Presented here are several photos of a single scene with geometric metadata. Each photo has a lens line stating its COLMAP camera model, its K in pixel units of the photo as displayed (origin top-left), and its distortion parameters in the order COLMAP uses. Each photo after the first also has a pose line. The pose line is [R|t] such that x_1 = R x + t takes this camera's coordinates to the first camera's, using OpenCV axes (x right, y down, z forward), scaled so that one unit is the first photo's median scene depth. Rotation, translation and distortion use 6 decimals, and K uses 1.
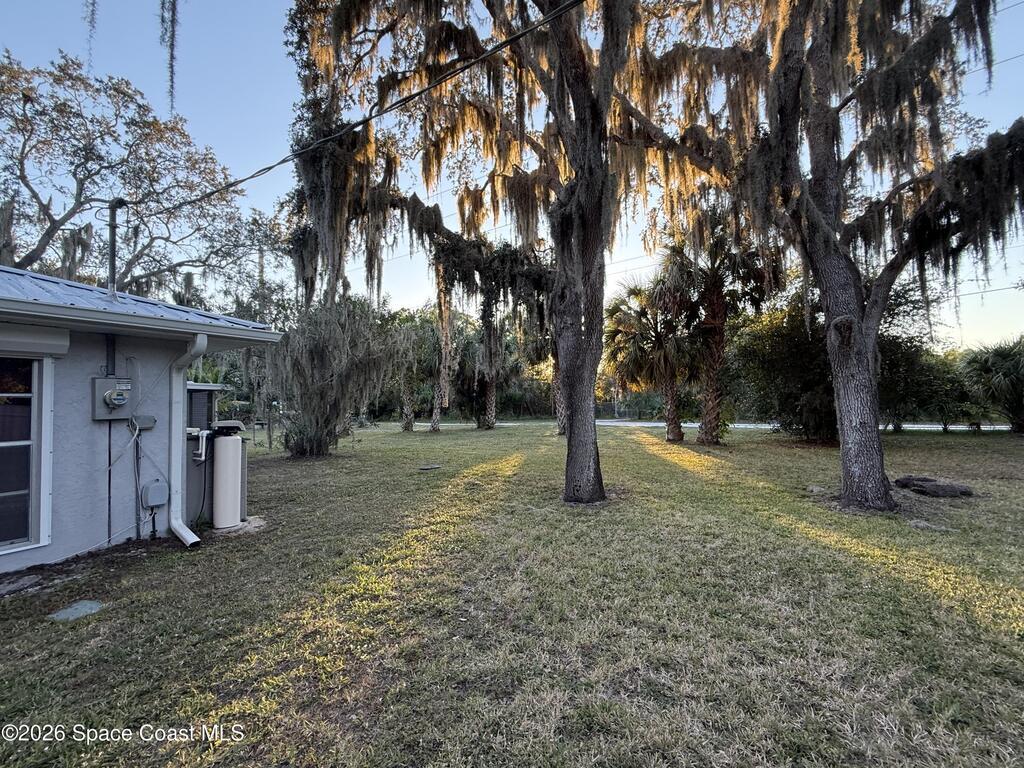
lens RADIAL K [[457.9, 0, 510.7], [0, 457.9, 387.2], [0, 0, 1]] dist [-0.001255, -0.000129]
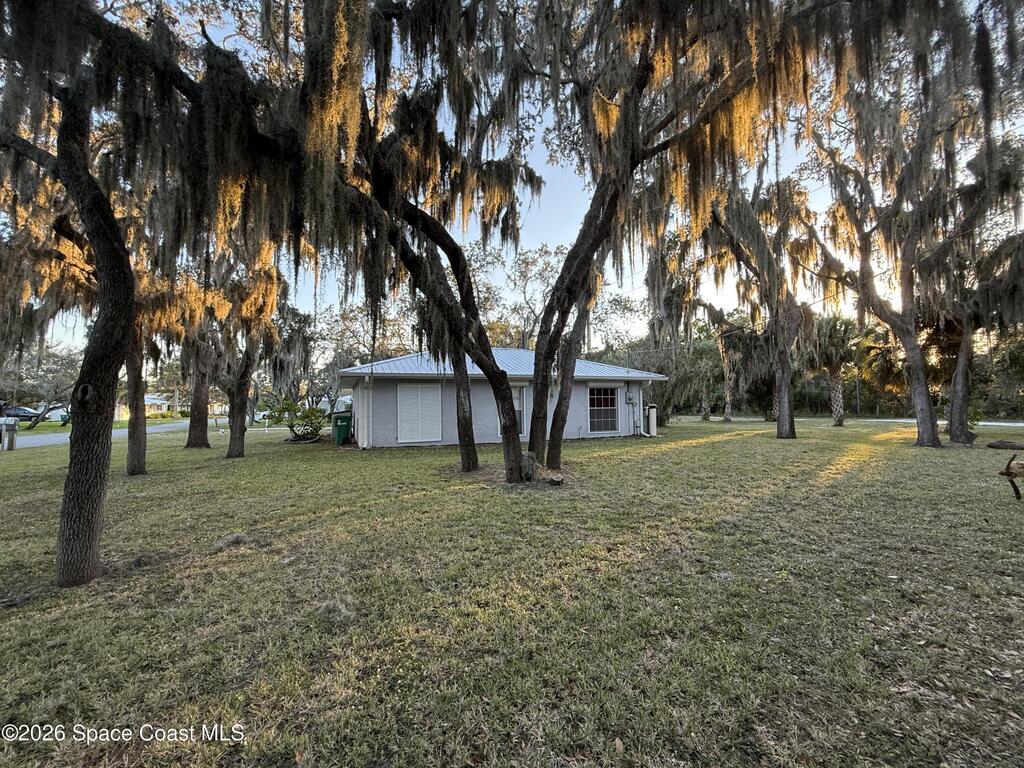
lens RADIAL K [[457.9, 0, 511.7], [0, 457.9, 386.0], [0, 0, 1]] dist [-0.001255, -0.000129]
pose [[0.818003, -0.012746, -0.575073, 0.190015], [0.013647, 0.999903, -0.002750, -0.025239], [0.575052, -0.005599, 0.818098, -0.955525]]
